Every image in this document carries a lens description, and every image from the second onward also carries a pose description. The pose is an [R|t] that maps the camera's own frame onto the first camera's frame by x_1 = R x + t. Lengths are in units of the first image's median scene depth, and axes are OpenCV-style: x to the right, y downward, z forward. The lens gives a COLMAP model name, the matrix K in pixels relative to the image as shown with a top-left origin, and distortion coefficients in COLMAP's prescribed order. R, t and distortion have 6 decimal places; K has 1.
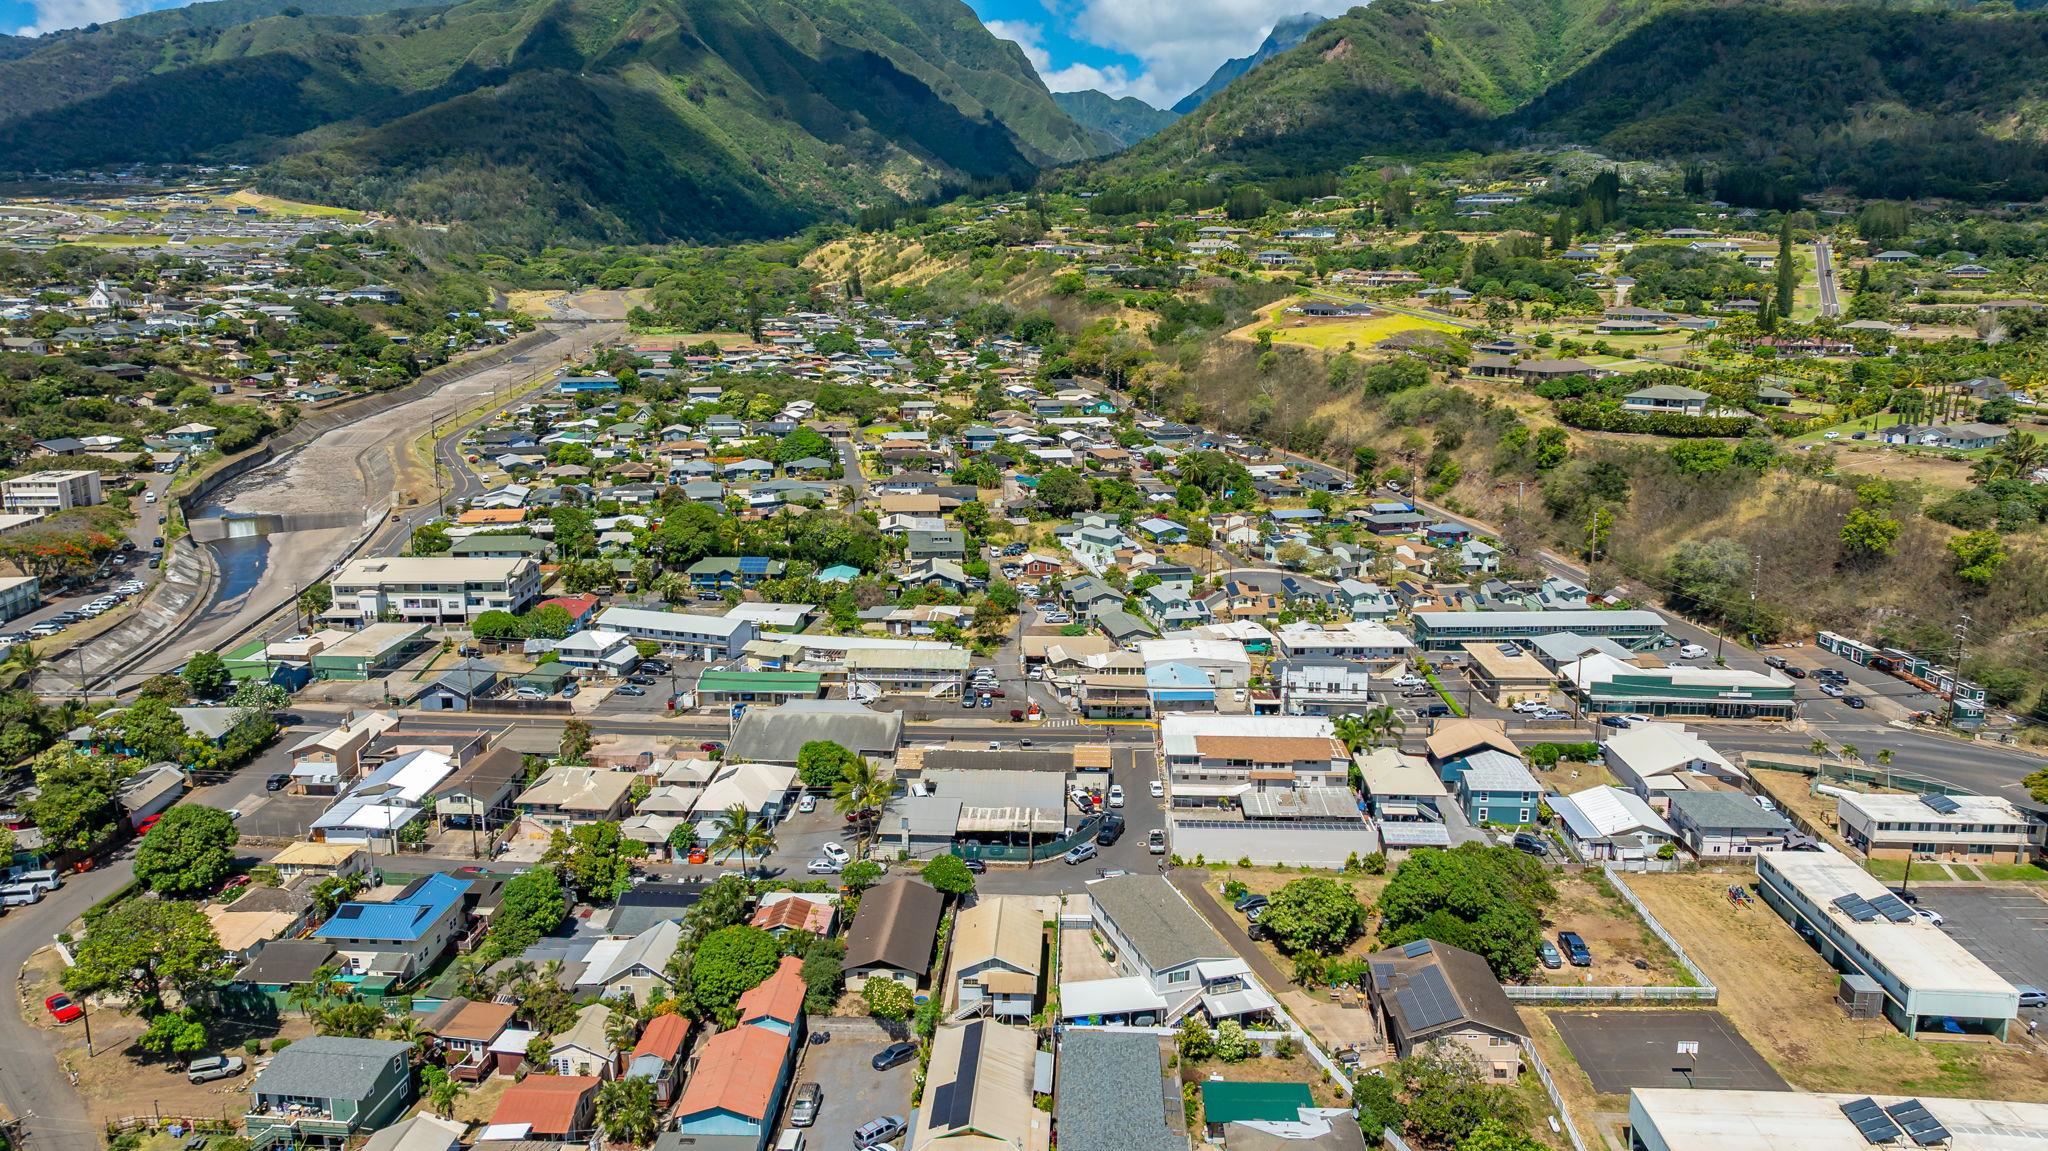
lens RADIAL K [[1435.2, 0, 1028.1], [0, 1435.2, 599.3], [0, 0, 1]] dist [-0.024362, 0.046605]
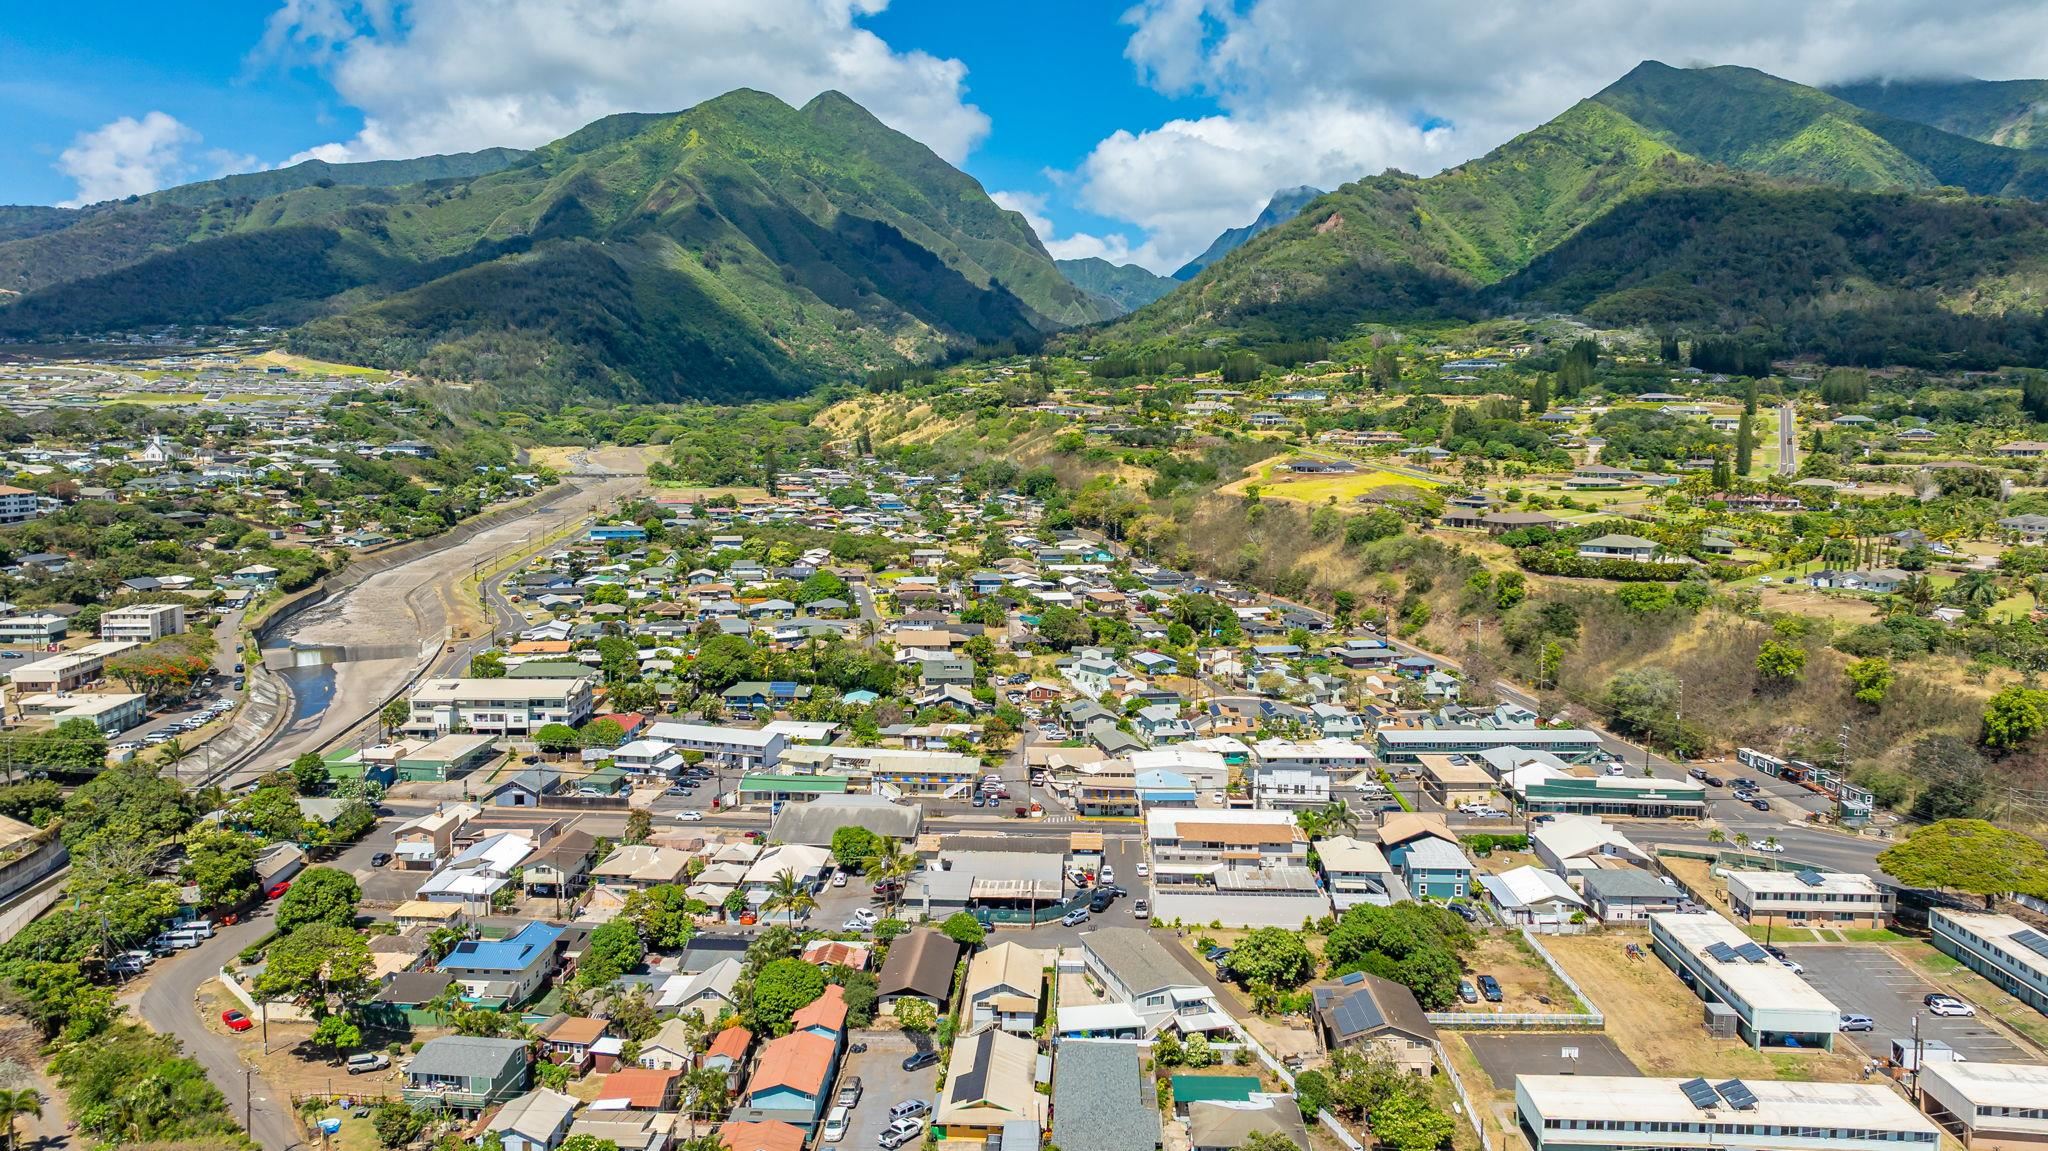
lens RADIAL K [[1457.2, 0, 1024.0], [0, 1457.2, 575.5], [0, 0, 1]] dist [-0.009385, 0.001189]
pose [[0.999979, 0.004775, -0.004467, -0.001007], [-0.005299, 0.992057, -0.125681, 0.033113], [0.003831, 0.125702, 0.992061, -0.140401]]
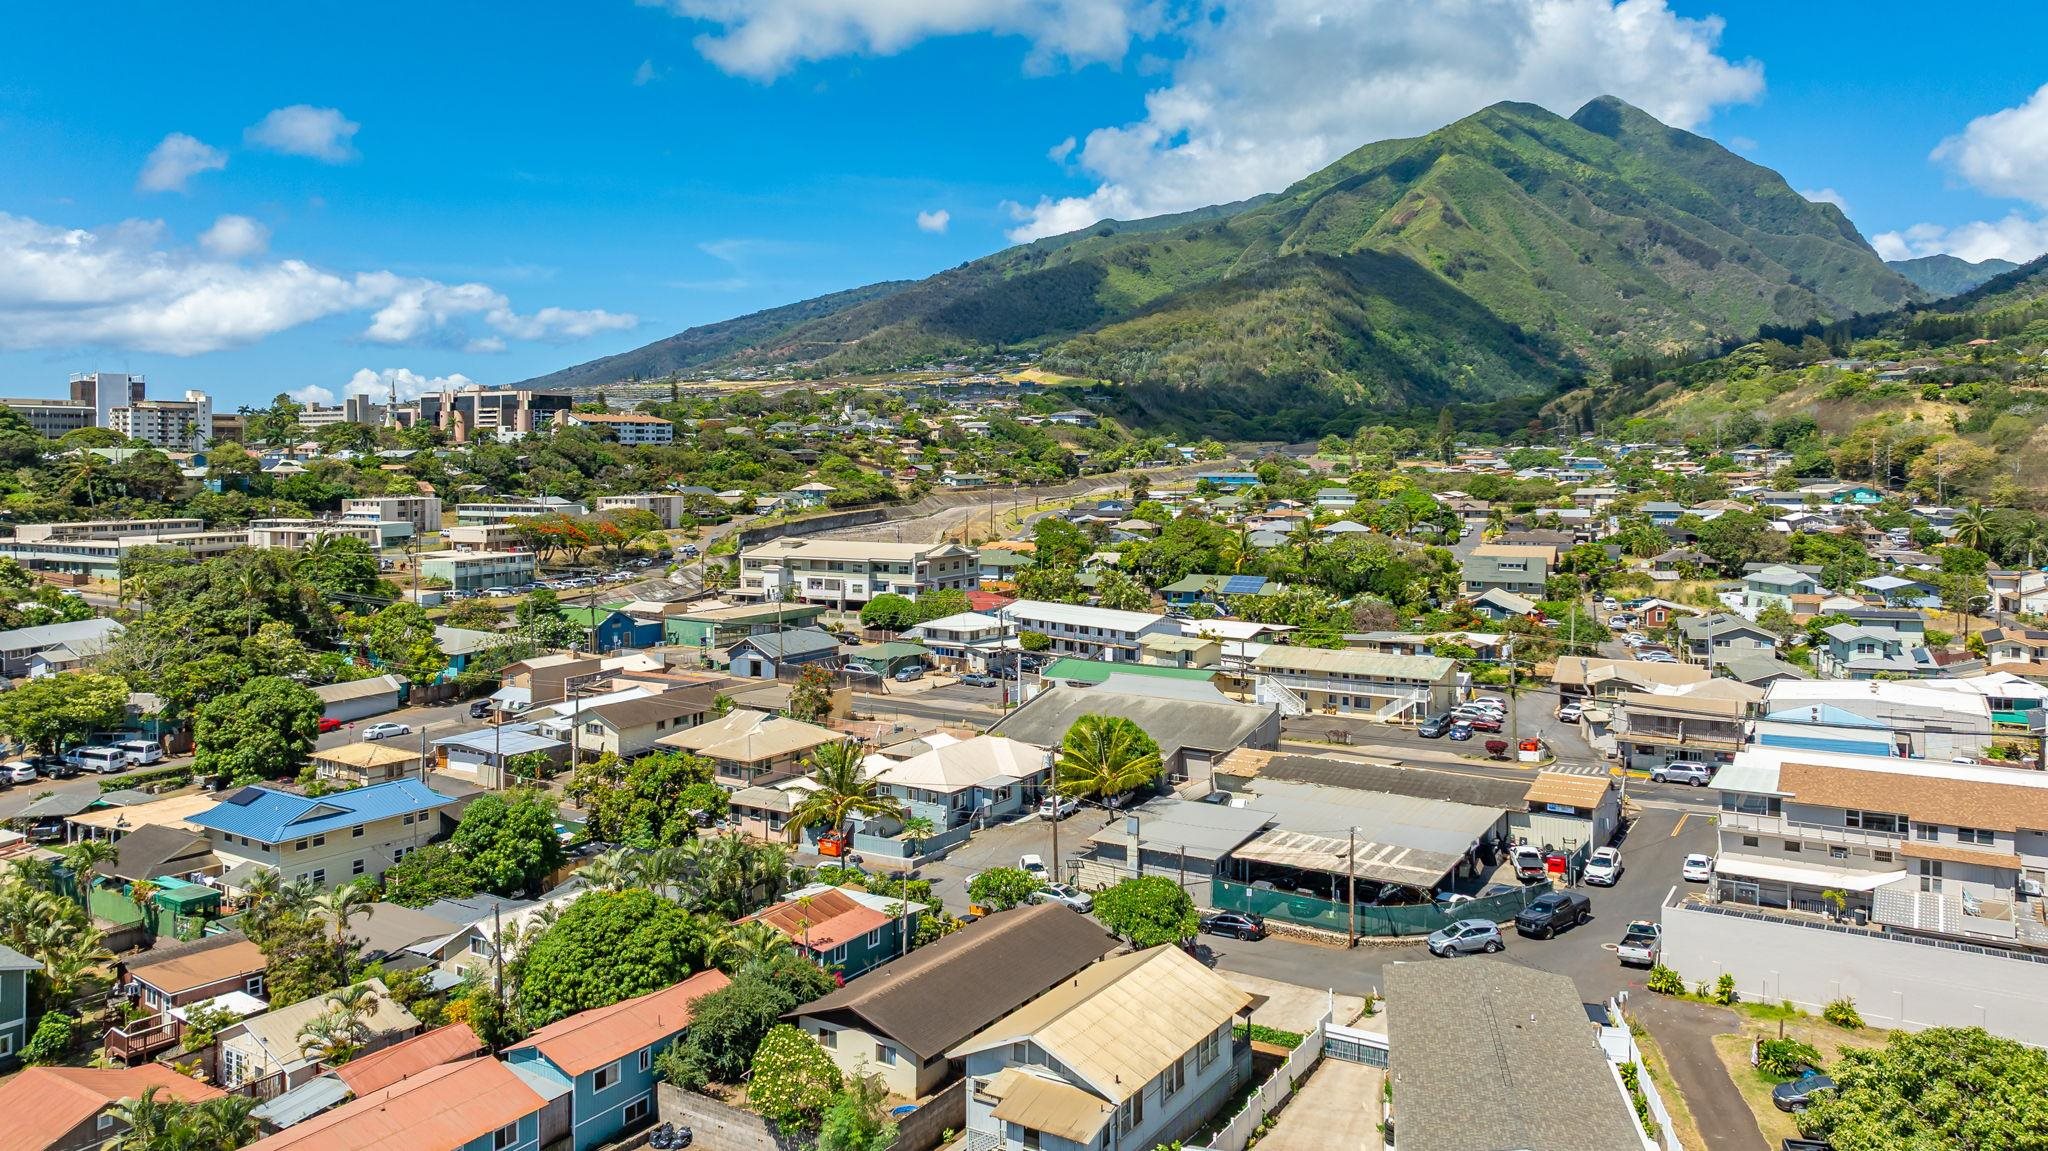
lens RADIAL K [[1468.4, 0, 1024.1], [0, 1468.4, 471.4], [0, 0, 1]] dist [-0.002009, -0.001287]
pose [[0.868600, 0.003133, -0.495503, 0.100978], [-0.113392, 0.974702, -0.192609, 0.089771], [0.482365, 0.223487, 0.846982, 0.311931]]
